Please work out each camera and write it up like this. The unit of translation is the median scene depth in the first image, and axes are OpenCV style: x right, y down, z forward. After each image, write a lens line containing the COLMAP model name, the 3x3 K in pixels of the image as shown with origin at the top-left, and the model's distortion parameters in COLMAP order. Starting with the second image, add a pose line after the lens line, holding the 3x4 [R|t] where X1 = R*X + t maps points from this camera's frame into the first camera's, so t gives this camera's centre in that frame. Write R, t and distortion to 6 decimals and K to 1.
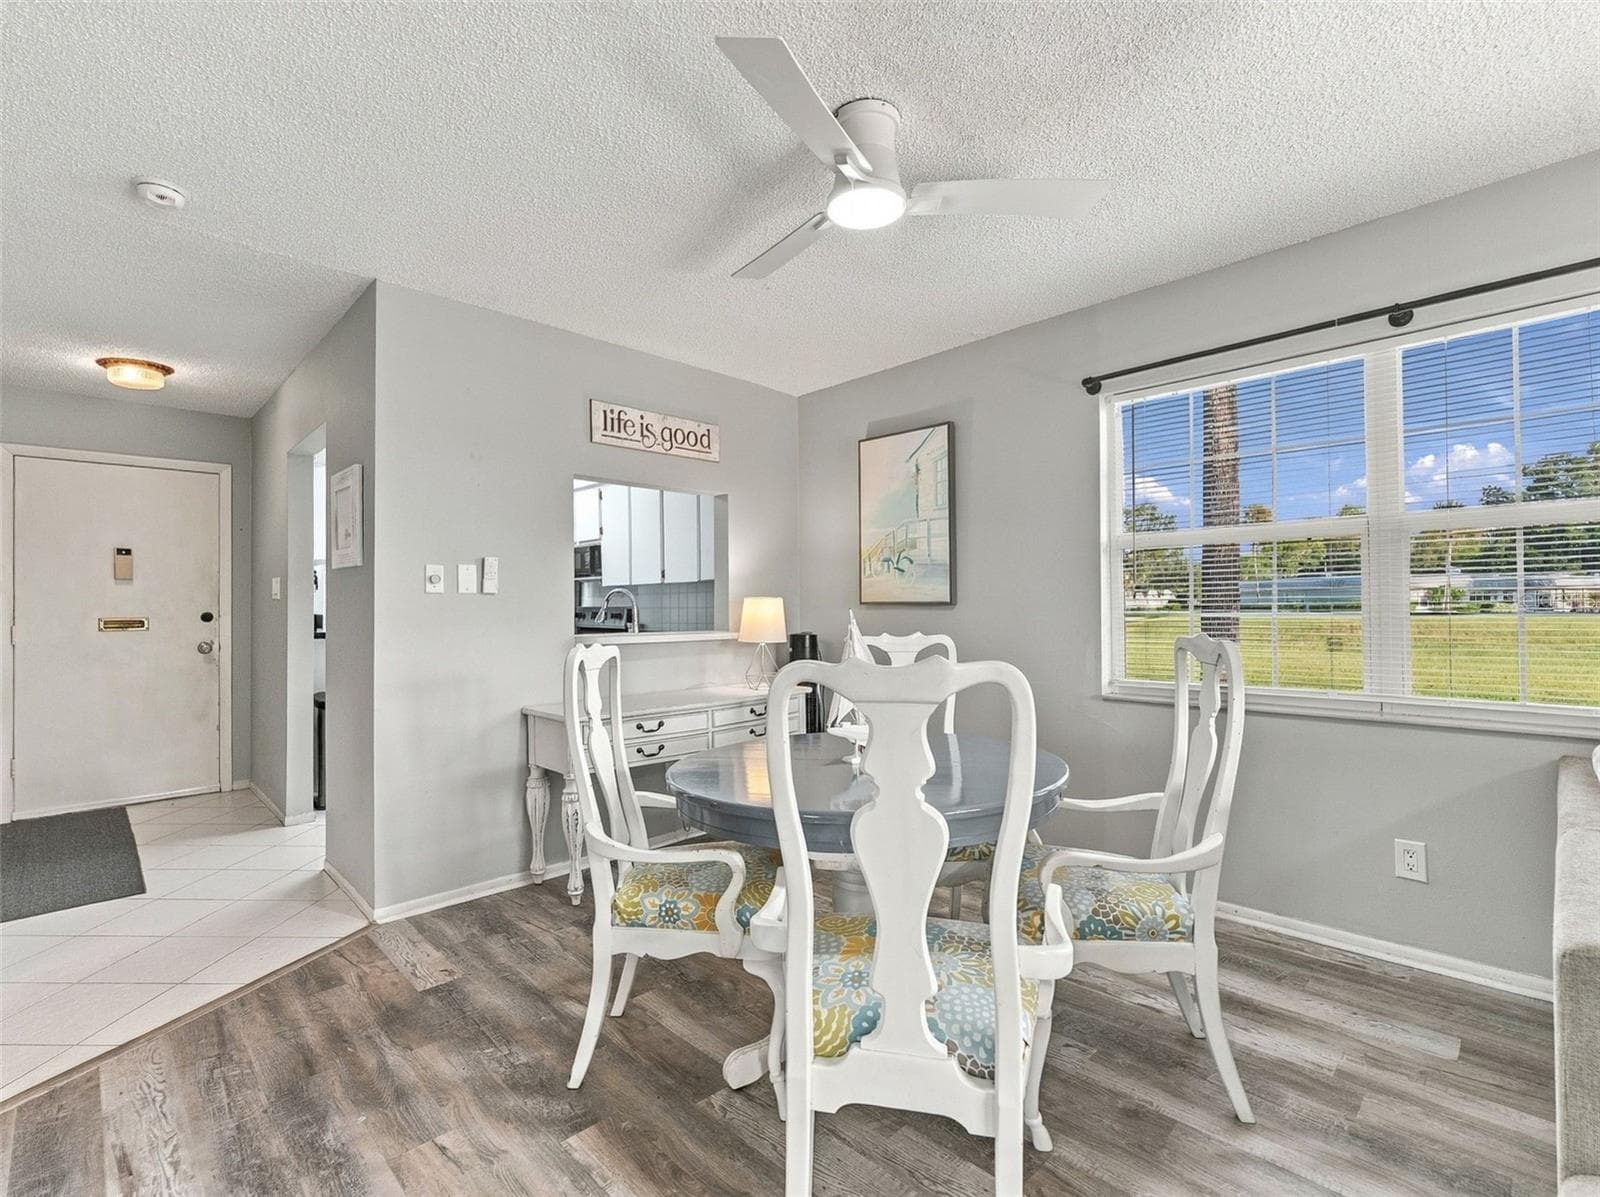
lens RADIAL K [[738.8, 0, 796.4], [0, 738.8, 600.3], [0, 0, 1]] dist [-0.002301, -0.001352]
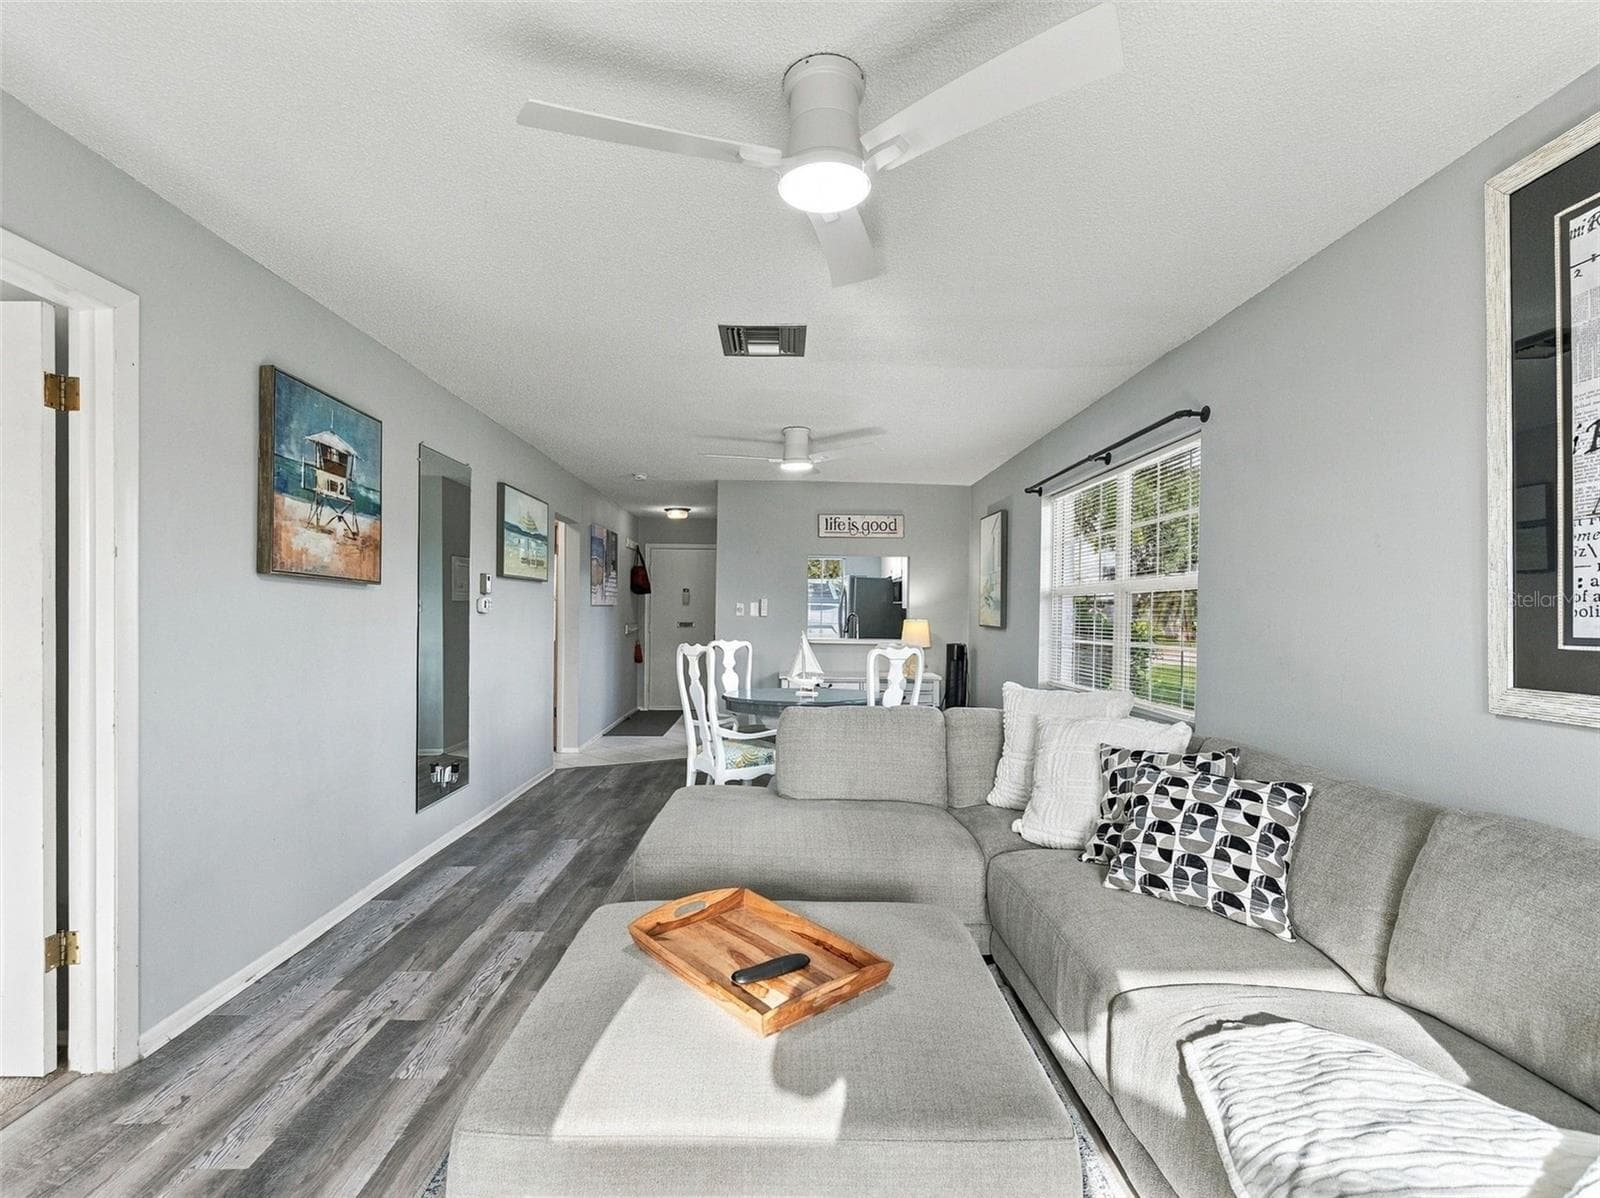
lens RADIAL K [[738.8, 0, 800.3], [0, 738.8, 612.4], [0, 0, 1]] dist [-0.002301, -0.001352]
pose [[0.732882, 0.018419, -0.680106, 0.943399], [-0.013314, 0.999830, 0.012731, -0.041413], [0.680225, -0.000276, 0.733003, -0.408303]]
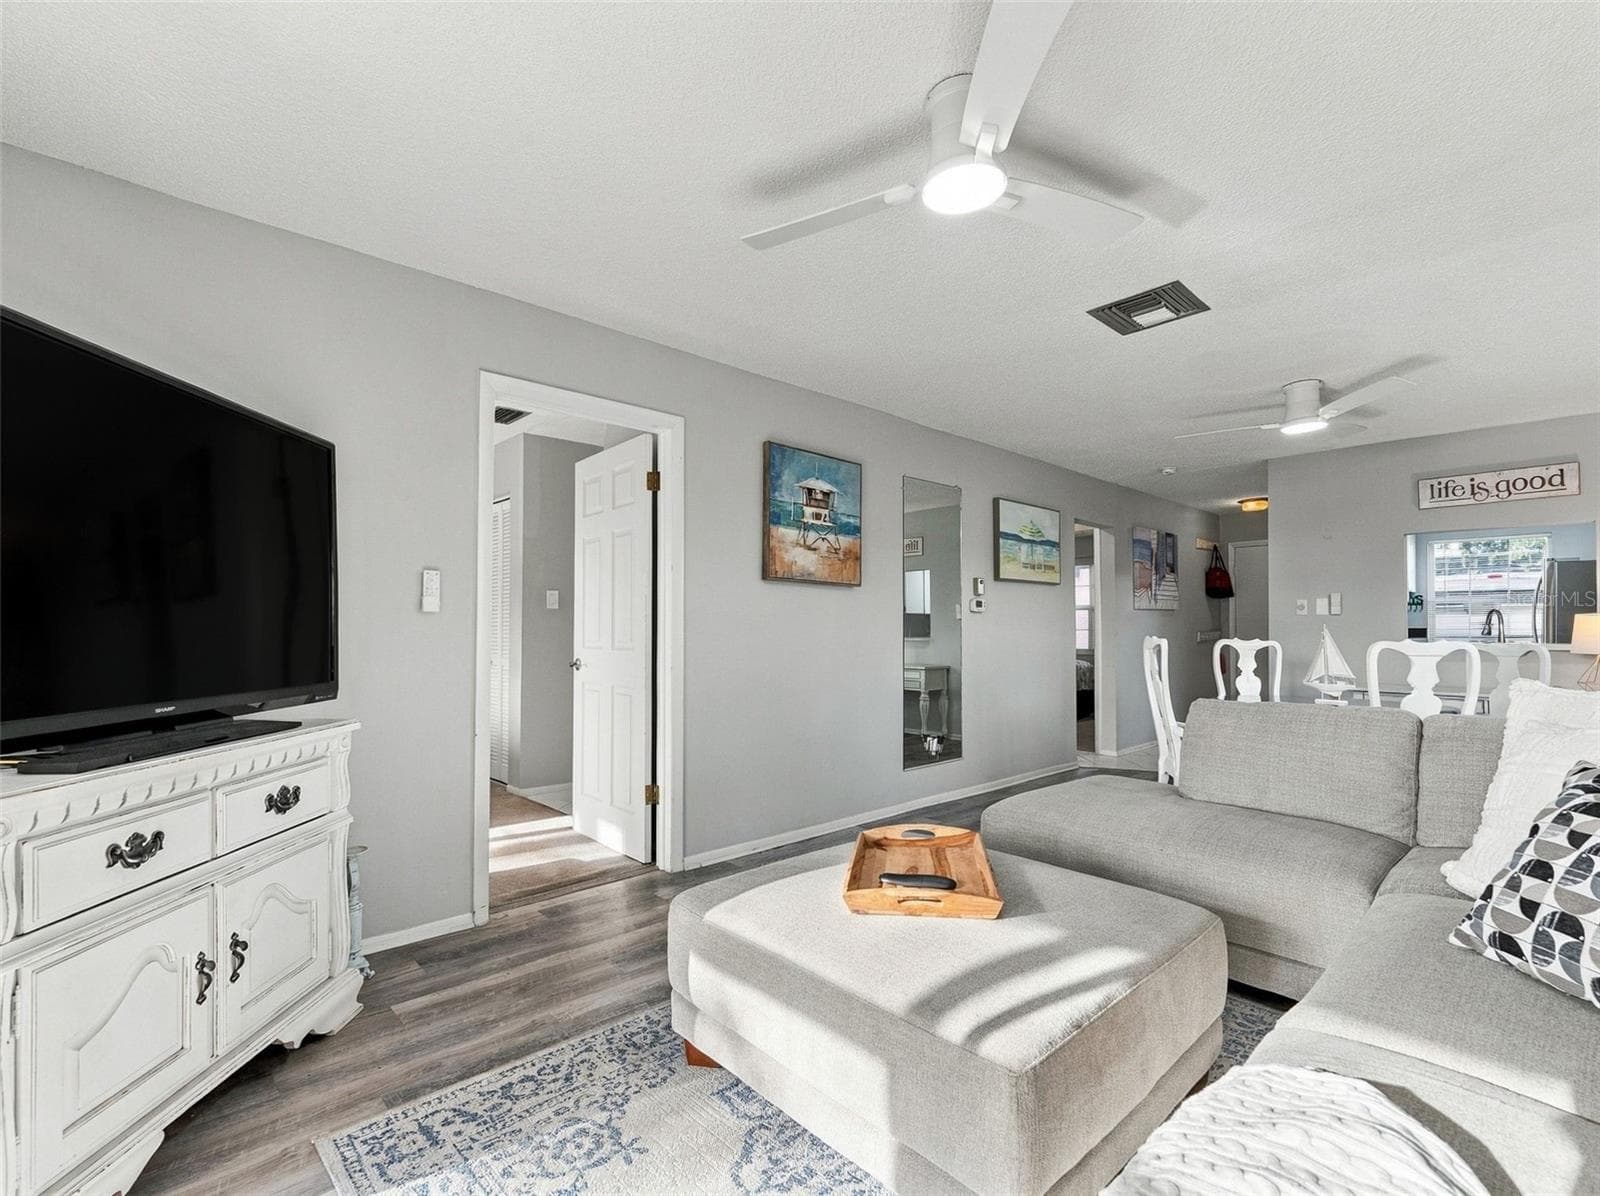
lens RADIAL K [[738.8, 0, 811.0], [0, 738.8, 606.7], [0, 0, 1]] dist [-0.002301, -0.001352]
pose [[-0.006688, -0.019345, -0.999790, 1.129588], [0.009618, 0.999765, -0.019409, -0.005237], [0.999931, -0.009746, -0.006500, -0.185046]]
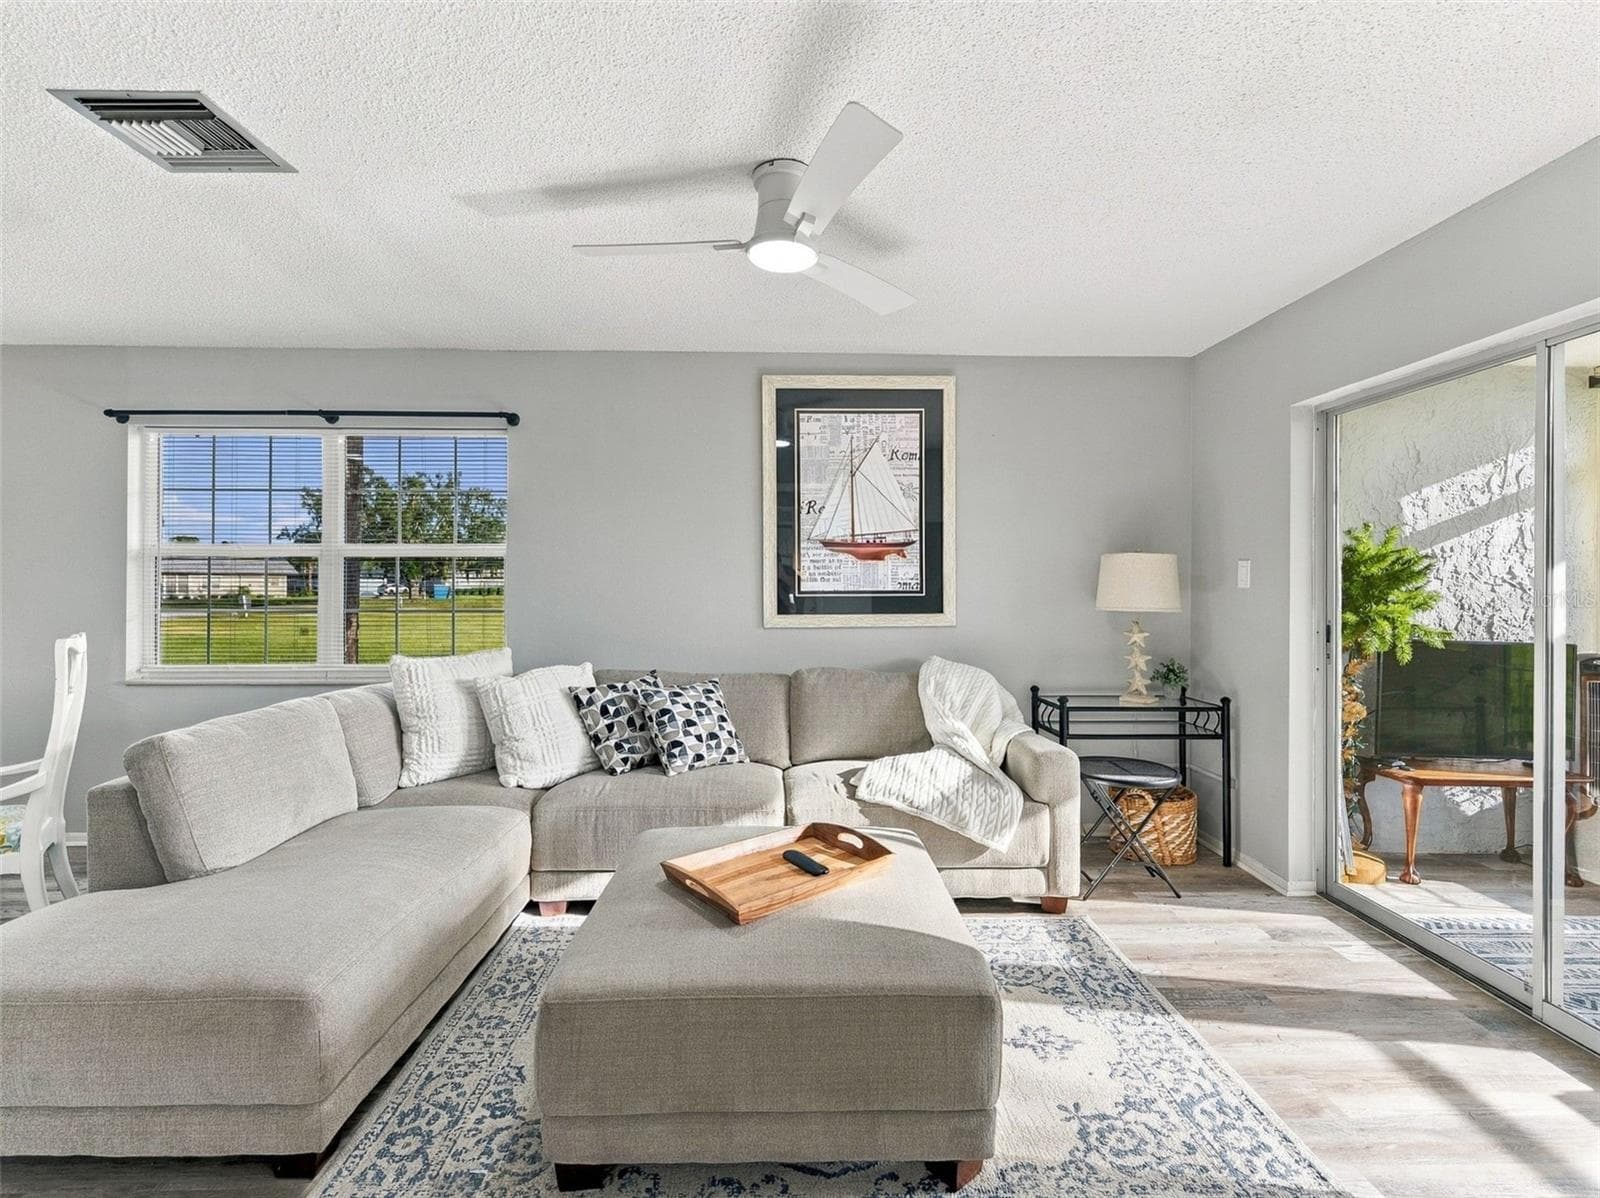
lens RADIAL K [[738.8, 0, 791.0], [0, 738.8, 587.6], [0, 0, 1]] dist [-0.002301, -0.001352]
pose [[0.686343, 0.008482, 0.727229, 0.235943], [-0.016468, 0.999857, 0.003880, -0.035611], [-0.727092, -0.014639, 0.686384, -0.480445]]
